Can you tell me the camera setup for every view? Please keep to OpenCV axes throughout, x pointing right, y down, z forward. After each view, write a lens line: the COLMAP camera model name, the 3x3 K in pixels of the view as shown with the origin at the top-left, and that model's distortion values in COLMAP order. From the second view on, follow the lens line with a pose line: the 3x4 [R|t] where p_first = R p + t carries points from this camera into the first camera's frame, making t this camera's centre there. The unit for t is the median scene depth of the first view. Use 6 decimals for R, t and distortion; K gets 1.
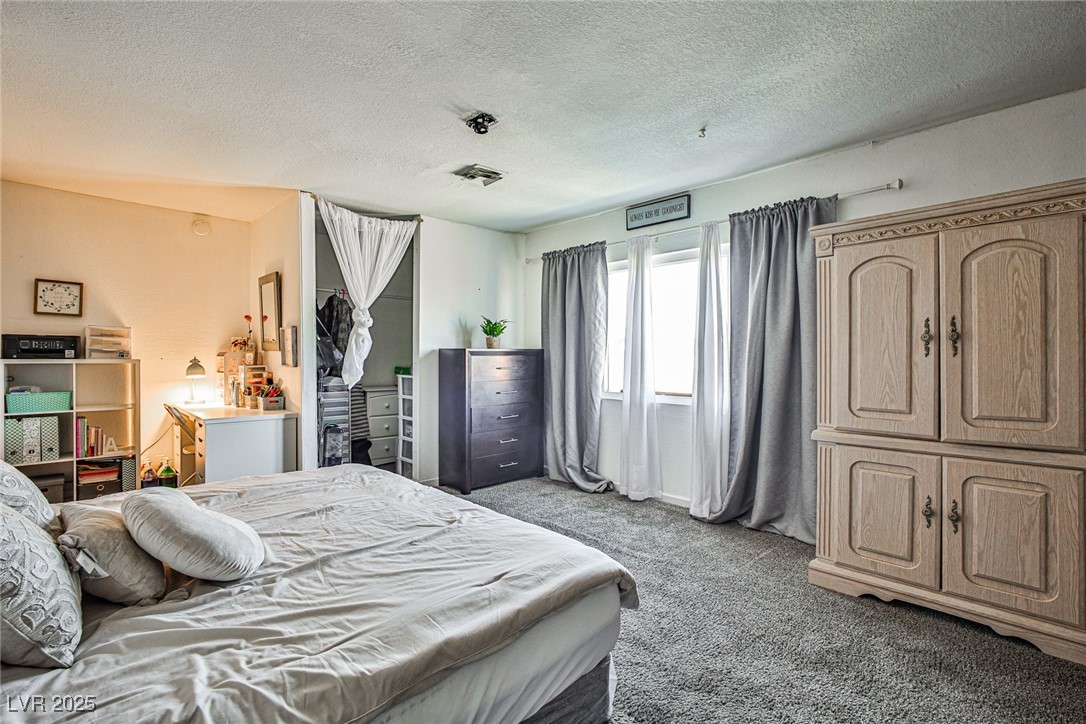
lens RADIAL K [[496.4, 0, 541.5], [0, 496.4, 361.7], [0, 0, 1]] dist [-0.023923, 0.001349]
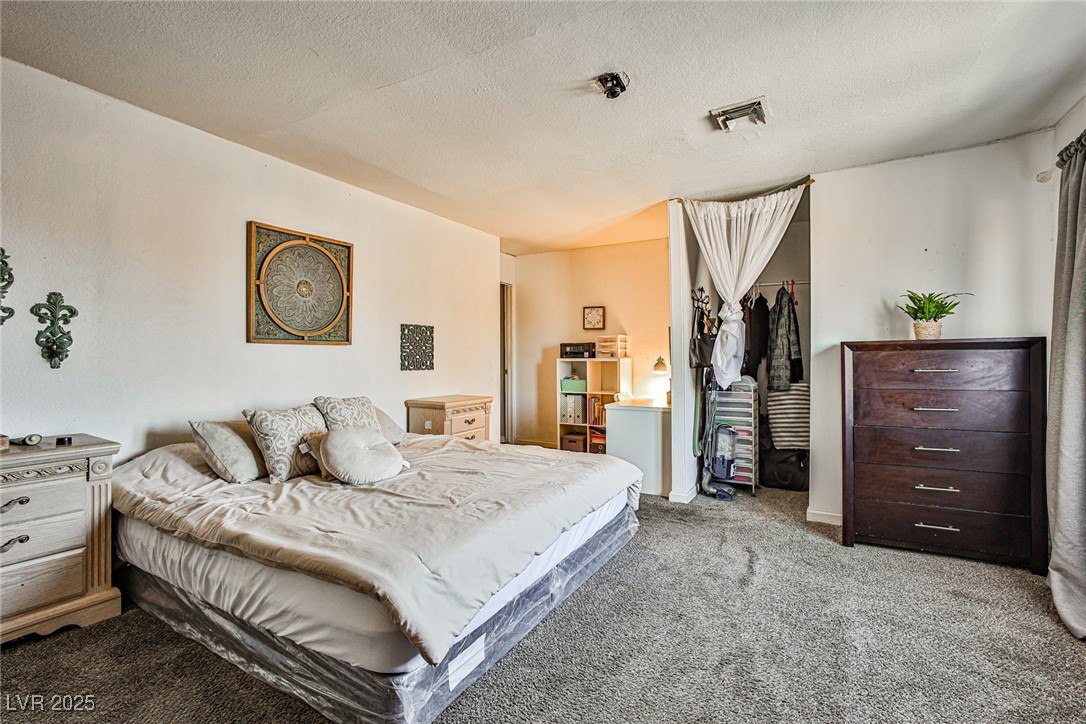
lens RADIAL K [[496.4, 0, 540.9], [0, 496.4, 362.2], [0, 0, 1]] dist [-0.023923, 0.001349]
pose [[0.267641, 0.004157, -0.963510, 0.469769], [-0.002604, 0.999990, 0.003591, 0.001777], [0.963515, 0.001548, 0.267649, 0.444055]]
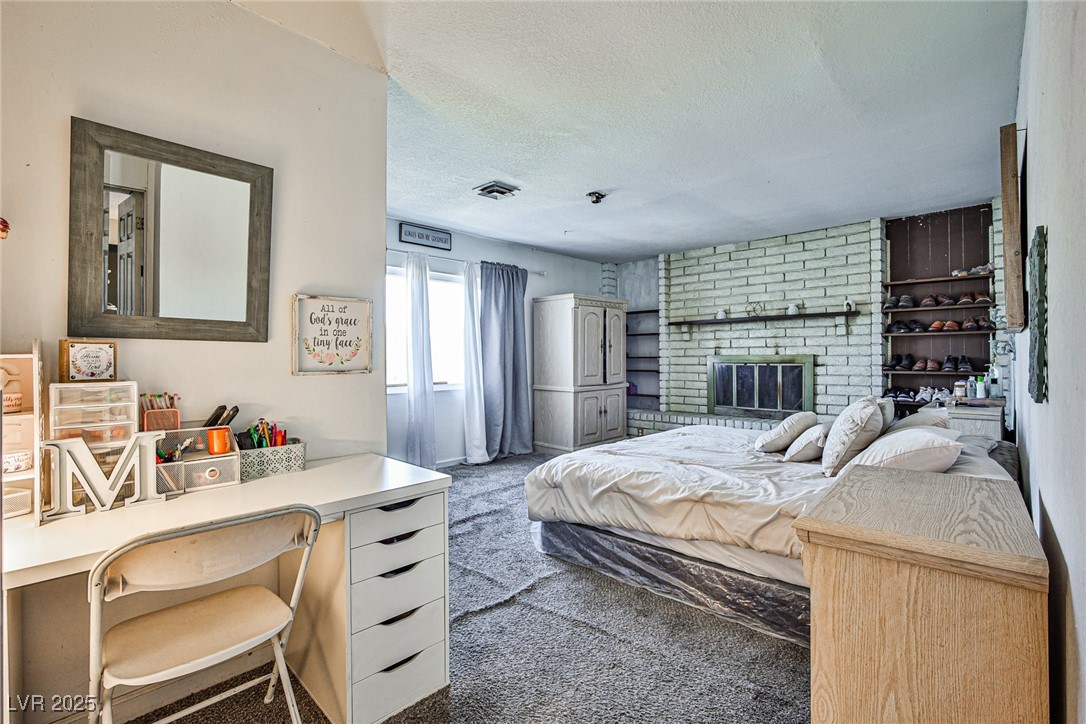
lens RADIAL K [[493.5, 0, 543.2], [0, 493.5, 358.7], [0, 0, 1]] dist [-0.031727, 0.012203]
pose [[-0.036826, -0.006551, 0.999300, -1.100909], [0.011208, 0.999913, 0.006968, -0.002034], [-0.999259, 0.011456, -0.036749, 0.828020]]
